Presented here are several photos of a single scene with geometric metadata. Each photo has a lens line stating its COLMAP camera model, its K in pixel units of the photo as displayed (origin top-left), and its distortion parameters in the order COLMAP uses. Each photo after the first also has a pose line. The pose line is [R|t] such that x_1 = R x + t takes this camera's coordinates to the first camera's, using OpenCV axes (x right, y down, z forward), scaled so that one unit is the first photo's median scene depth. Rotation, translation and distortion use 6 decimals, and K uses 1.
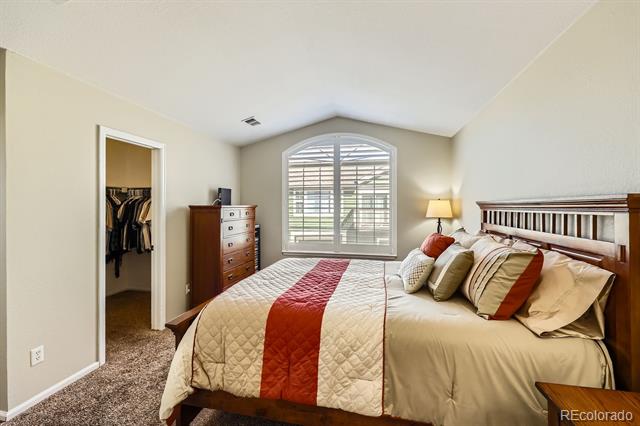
lens RADIAL K [[266.8, 0, 319.2], [0, 266.8, 208.7], [0, 0, 1]] dist [-0.003271, 0.000598]
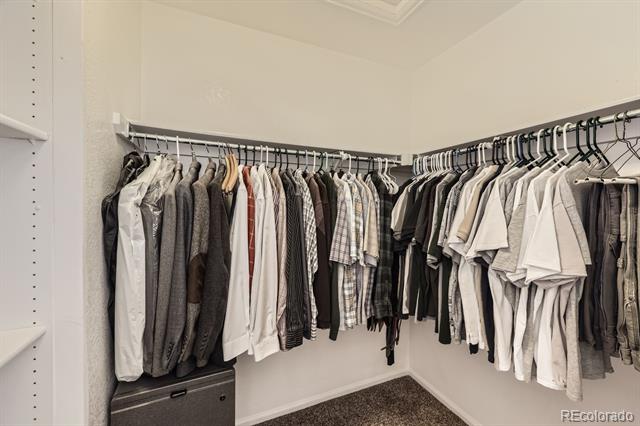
lens RADIAL K [[266.8, 0, 317.2], [0, 266.8, 209.1], [0, 0, 1]] dist [-0.003271, 0.000598]
pose [[0.583680, 0.016207, -0.811822, -0.501086], [-0.008166, 0.999867, 0.014090, 0.002414], [0.811943, -0.001595, 0.583735, 0.679897]]
